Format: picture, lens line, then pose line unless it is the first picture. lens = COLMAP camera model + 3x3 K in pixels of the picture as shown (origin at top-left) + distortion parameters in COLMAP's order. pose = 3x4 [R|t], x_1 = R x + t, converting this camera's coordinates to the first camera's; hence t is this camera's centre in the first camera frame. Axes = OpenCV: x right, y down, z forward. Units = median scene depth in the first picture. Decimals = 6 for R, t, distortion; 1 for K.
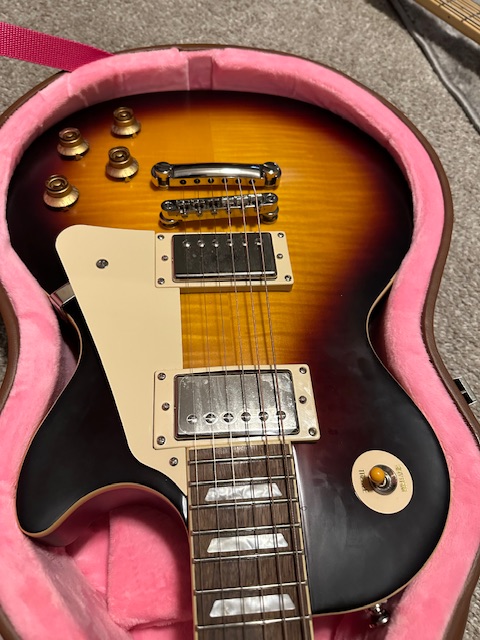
lens RADIAL K [[464.2, 0, 239.3], [0, 464.2, 330.4], [0, 0, 1]] dist [0.027641, -0.049950]
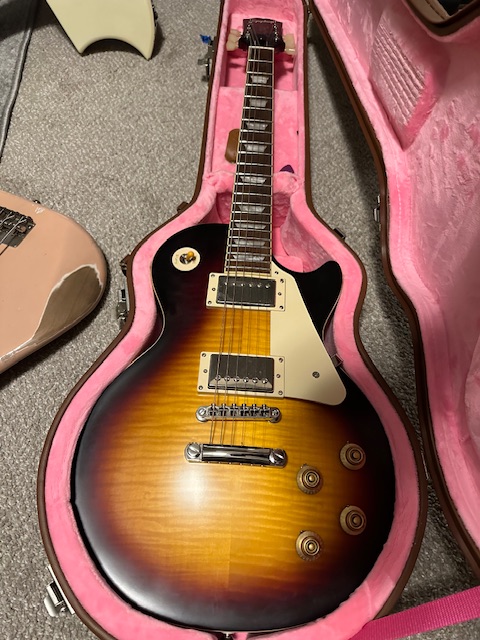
lens RADIAL K [[464.2, 0, 239.3], [0, 464.2, 330.4], [0, 0, 1]] dist [0.027641, -0.049950]
pose [[-0.985421, -0.168914, -0.020350, 0.023612], [0.071201, -0.518064, 0.852373, -1.096481], [-0.154521, 0.838497, 0.522538, 0.041587]]
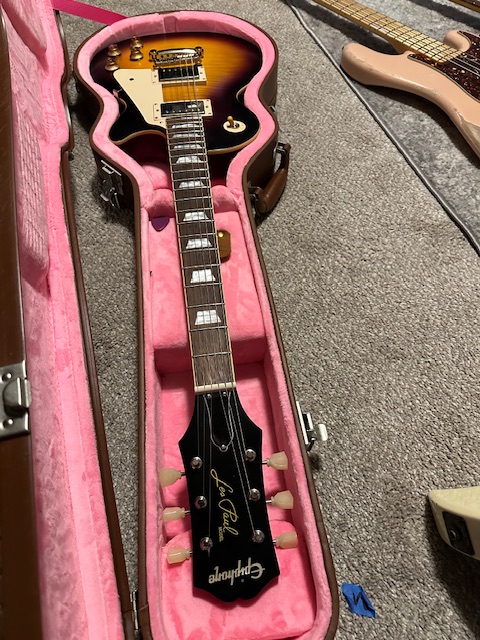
lens RADIAL K [[464.7, 0, 240.0], [0, 464.7, 320.0], [0, 0, 1]] dist [0.007875, -0.054145]
pose [[0.996445, -0.081443, -0.021531, 0.186901], [0.079660, 0.994099, -0.073635, 1.055774], [0.027401, 0.071658, 0.997053, -1.076348]]
